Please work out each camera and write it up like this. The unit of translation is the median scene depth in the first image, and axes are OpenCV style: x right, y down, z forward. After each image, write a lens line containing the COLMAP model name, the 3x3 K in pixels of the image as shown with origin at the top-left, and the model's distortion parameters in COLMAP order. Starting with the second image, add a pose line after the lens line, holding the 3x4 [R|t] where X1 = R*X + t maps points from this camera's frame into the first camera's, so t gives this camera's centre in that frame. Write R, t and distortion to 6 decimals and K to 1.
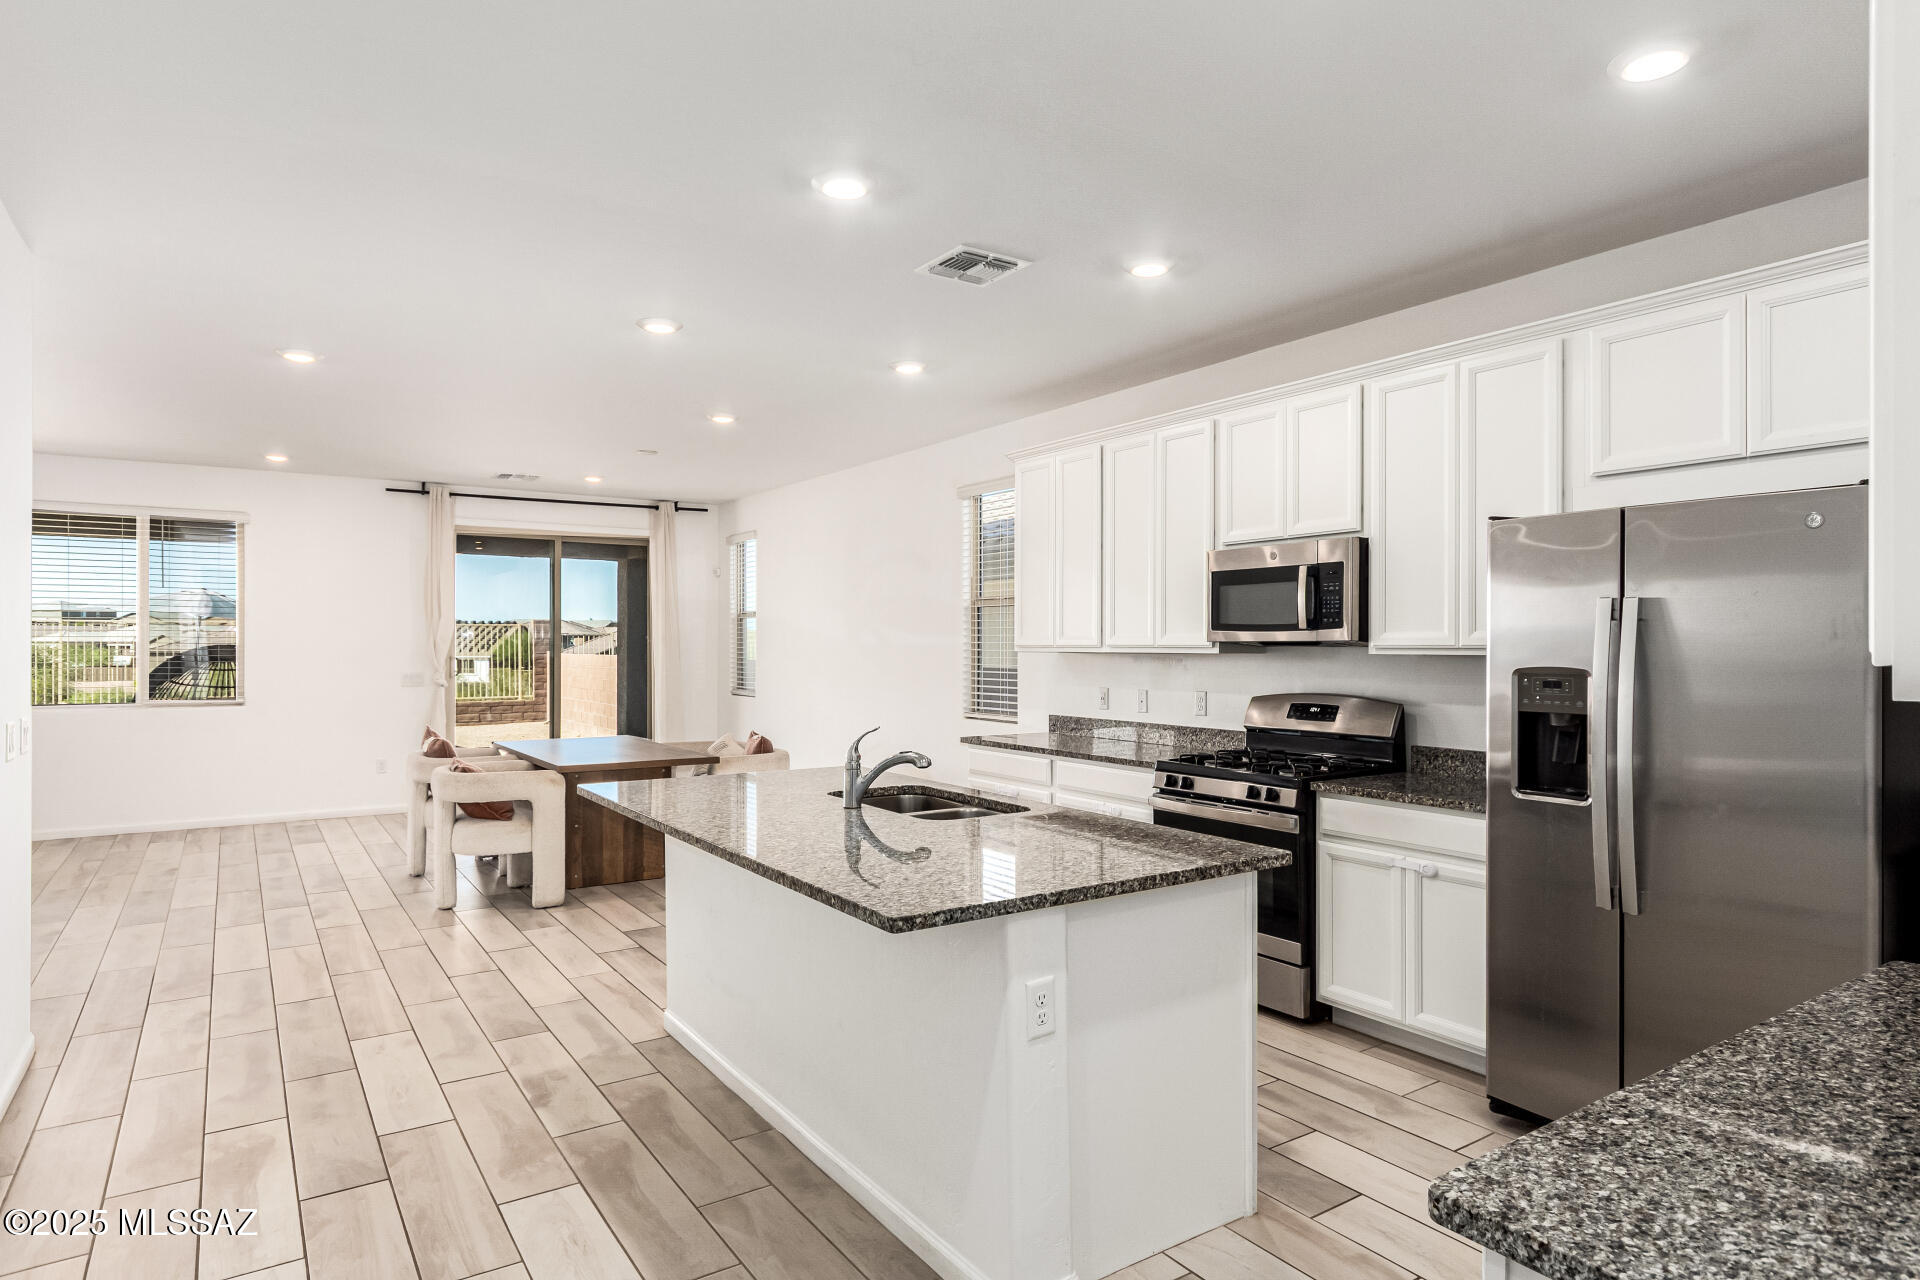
lens RADIAL K [[1062.0, 0, 978.4], [0, 1062.0, 631.5], [0, 0, 1]] dist [0.002731, 0.000468]
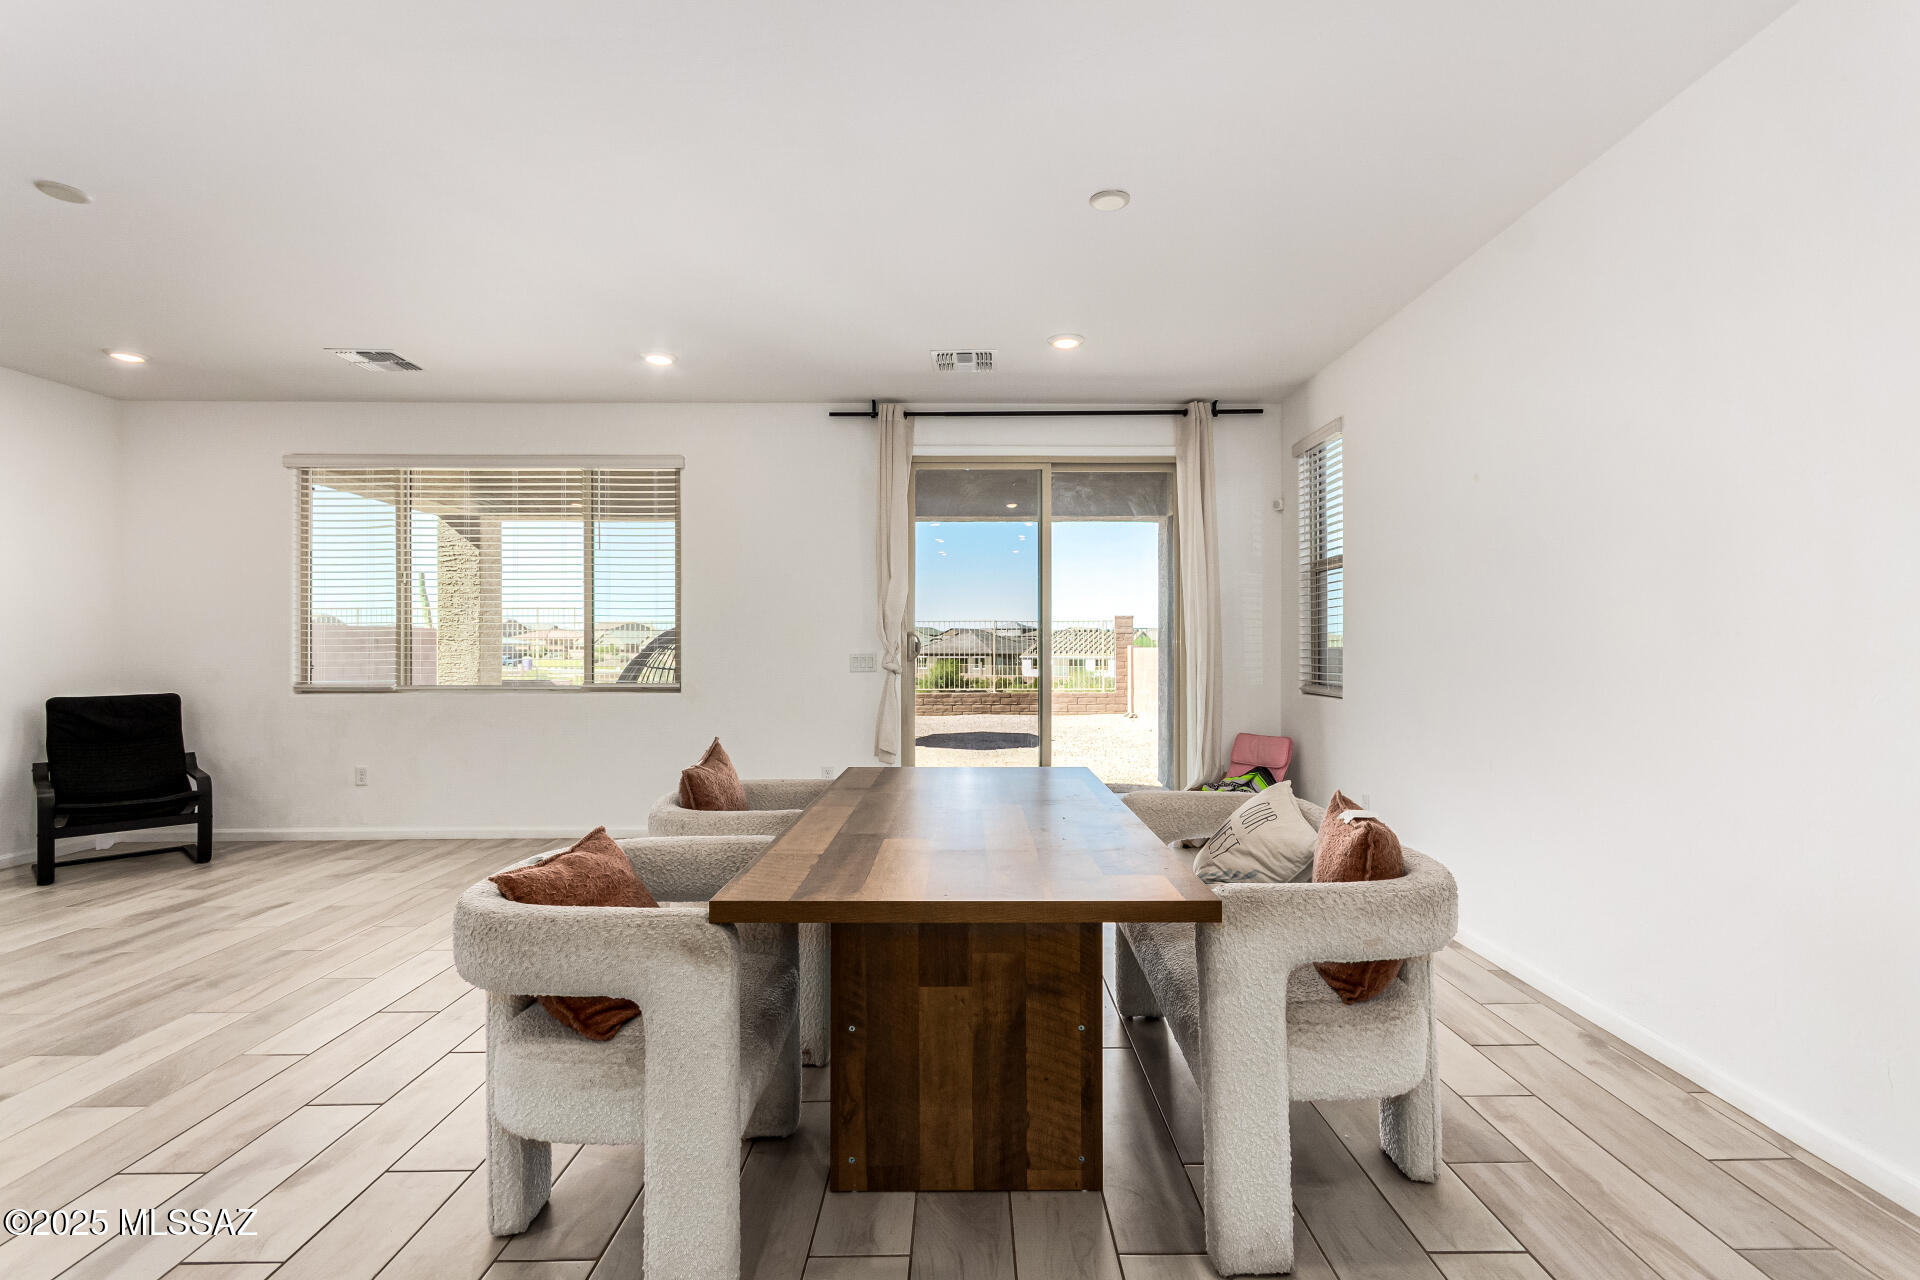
lens RADIAL K [[906.8, 0, 959.1], [0, 906.8, 637.9], [0, 0, 1]] dist [0.003897, 0.000310]
pose [[0.821239, -0.008699, -0.570517, -0.106159], [0.009859, 0.999951, -0.001056, 0.028838], [0.570499, -0.004757, 0.821285, 0.504945]]
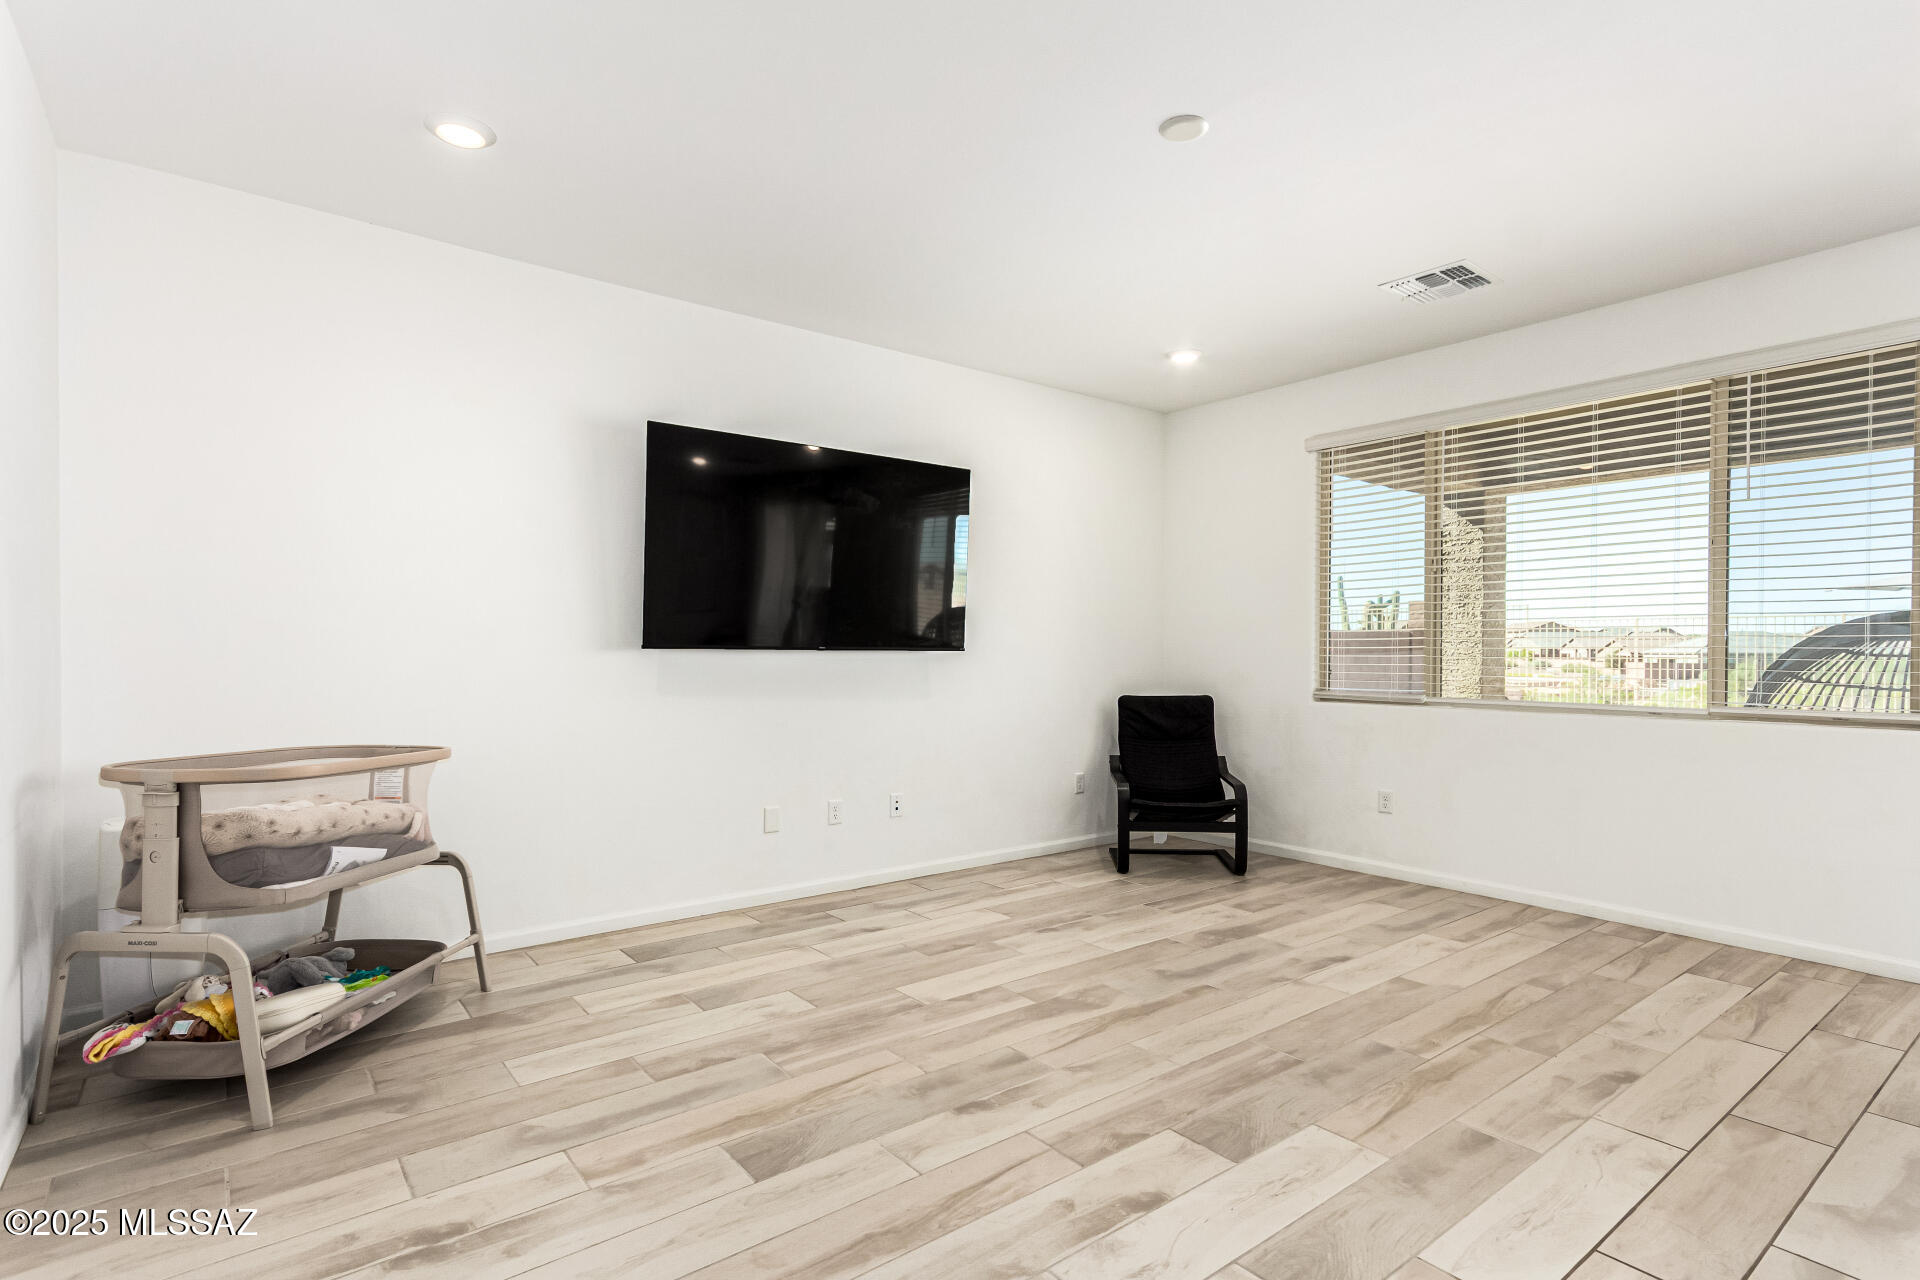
lens RADIAL K [[933.8, 0, 957.3], [0, 933.8, 639.2], [0, 0, 1]] dist [0.009807, 0.001982]
pose [[0.055422, -0.010769, -0.998405, -0.265711], [0.006193, 0.999926, -0.010442, 0.028131], [0.998444, -0.005604, 0.055485, 0.503231]]
